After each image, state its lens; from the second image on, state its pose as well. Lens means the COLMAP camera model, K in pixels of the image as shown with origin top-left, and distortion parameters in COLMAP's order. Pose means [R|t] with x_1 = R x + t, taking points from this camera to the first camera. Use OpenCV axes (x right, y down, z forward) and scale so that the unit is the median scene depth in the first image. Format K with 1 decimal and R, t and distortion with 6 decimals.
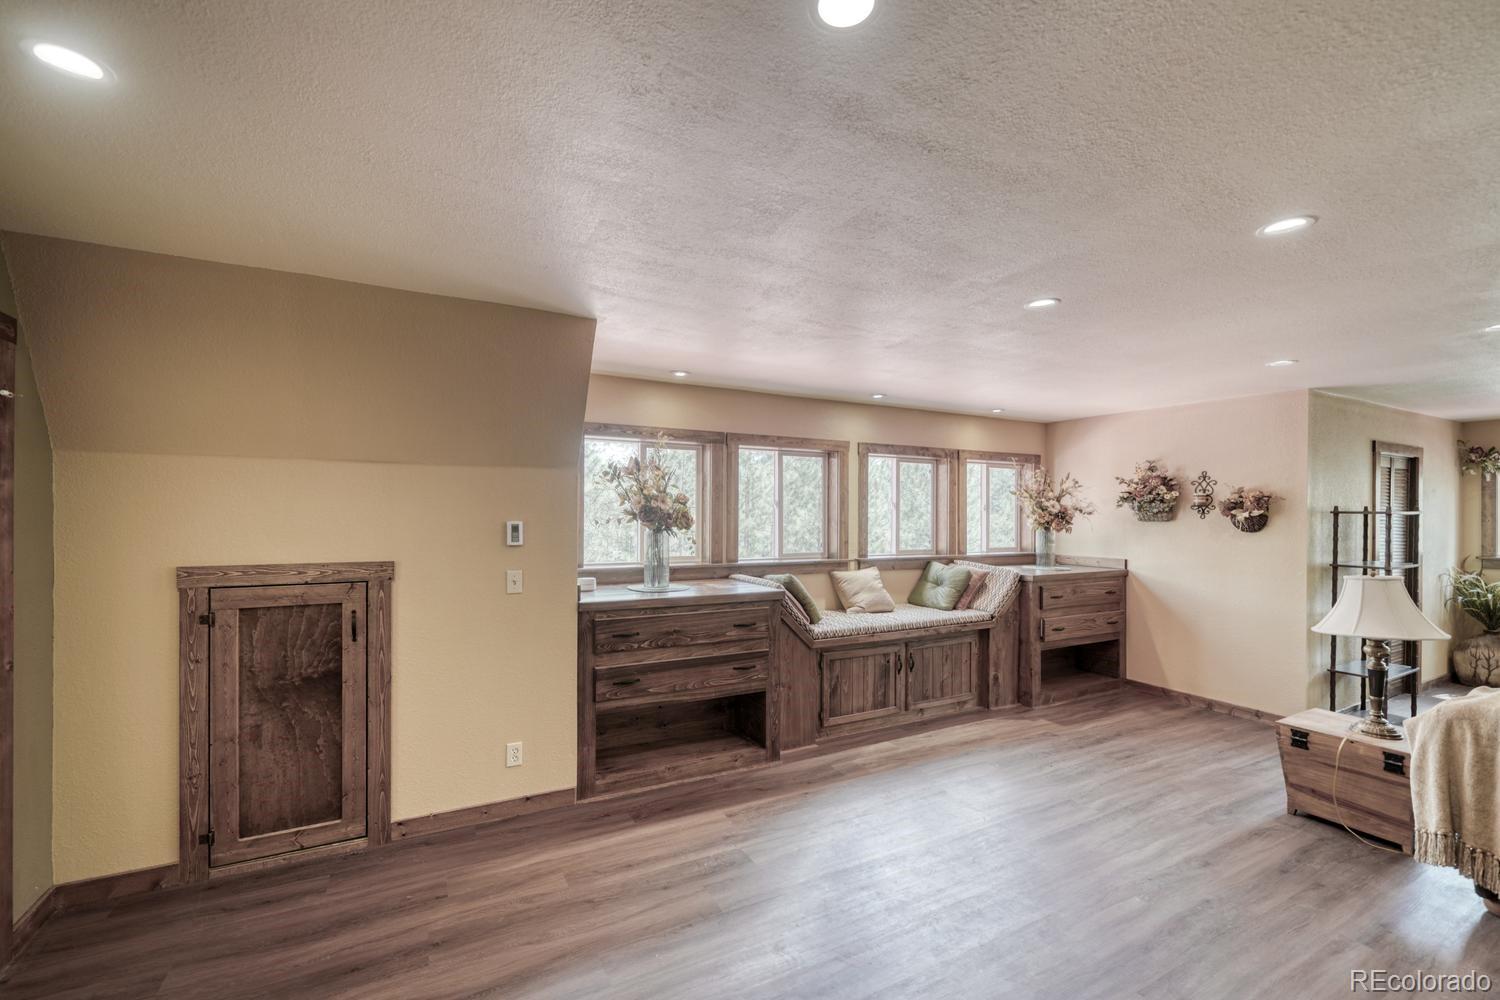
lens RADIAL K [[580.3, 0, 749.6], [0, 580.3, 505.0], [0, 0, 1]] dist [-0.001121, 0.000018]
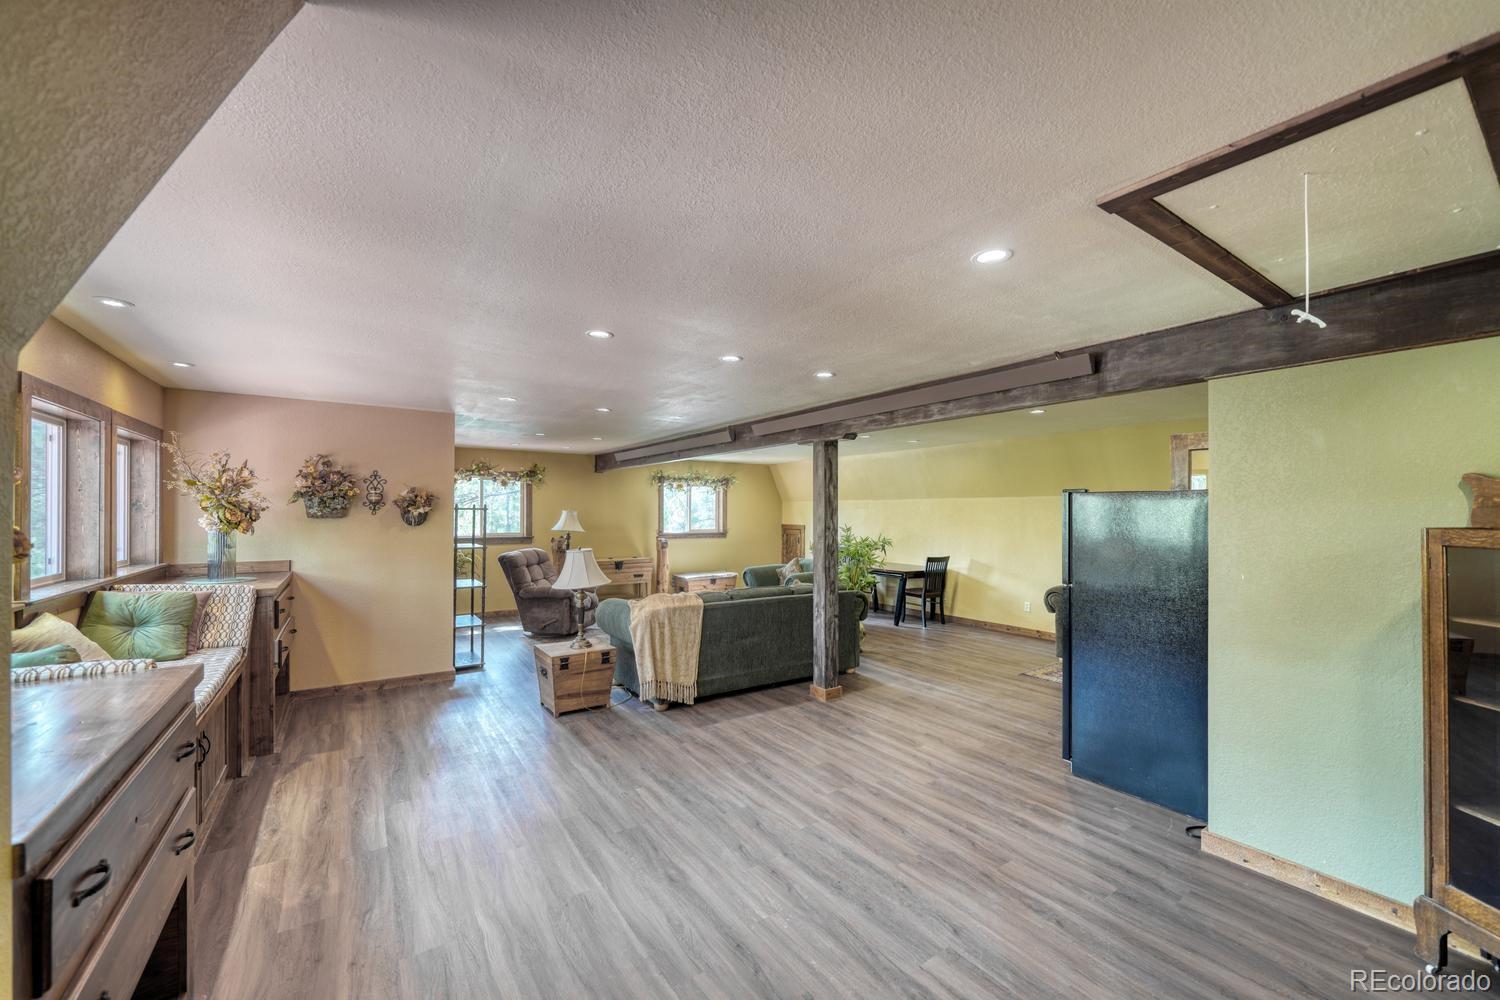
lens RADIAL K [[580.3, 0, 749.6], [0, 580.3, 505.0], [0, 0, 1]] dist [-0.001121, 0.000018]
pose [[-0.060826, 0.004398, 0.998139, -0.354645], [-0.014374, 0.999883, -0.005281, 0.001473], [-0.998045, -0.014669, -0.060755, 0.399591]]
